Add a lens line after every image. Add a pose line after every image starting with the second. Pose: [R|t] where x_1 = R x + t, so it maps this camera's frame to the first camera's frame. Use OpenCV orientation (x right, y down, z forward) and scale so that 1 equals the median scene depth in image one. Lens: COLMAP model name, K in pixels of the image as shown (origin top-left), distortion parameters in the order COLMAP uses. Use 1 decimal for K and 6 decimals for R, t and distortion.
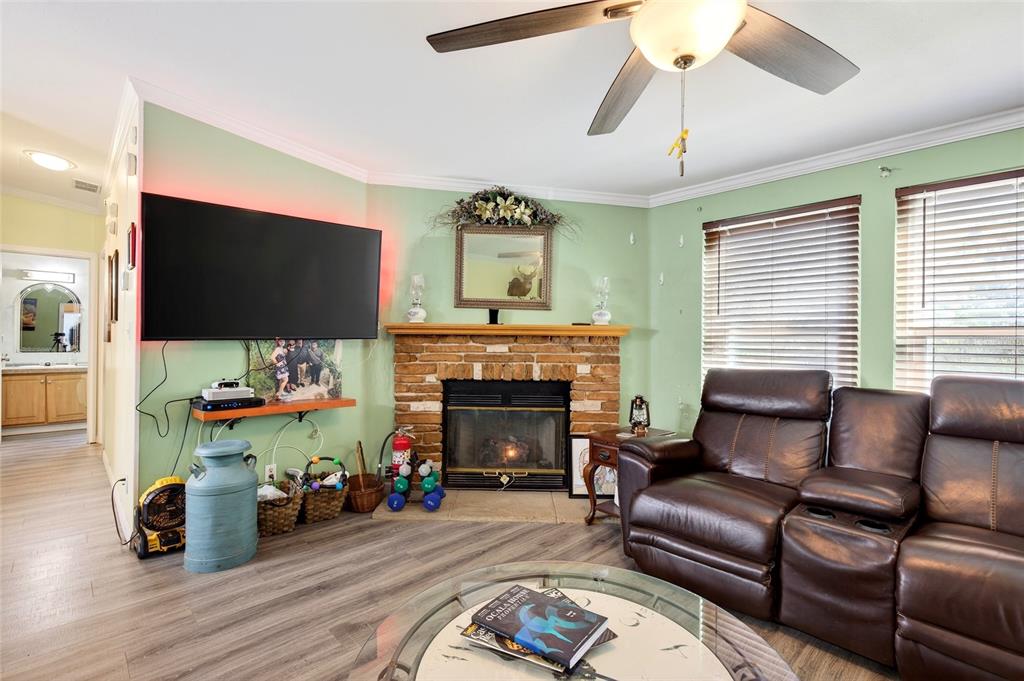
lens RADIAL K [[462.2, 0, 509.7], [0, 462.2, 339.1], [0, 0, 1]] dist [0.000059, 0.000784]
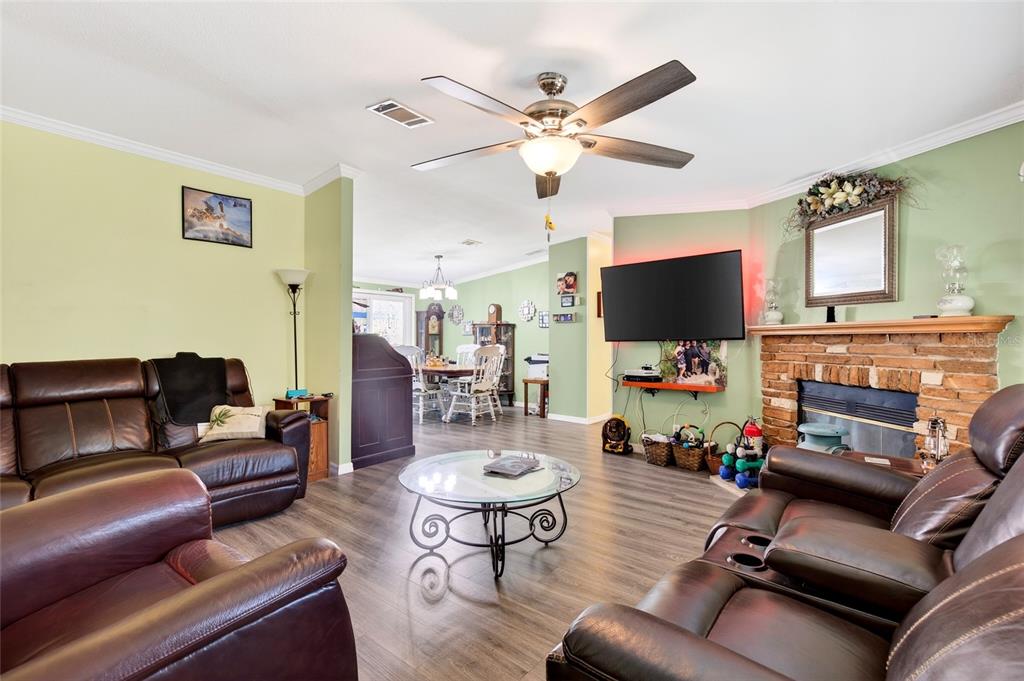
lens RADIAL K [[462.2, 0, 509.7], [0, 462.2, 339.1], [0, 0, 1]] dist [0.000059, 0.000784]
pose [[0.127716, -0.012230, -0.991735, 0.812764], [0.000331, 0.999924, -0.012289, 0.011996], [0.991811, 0.001241, 0.127710, 0.250294]]
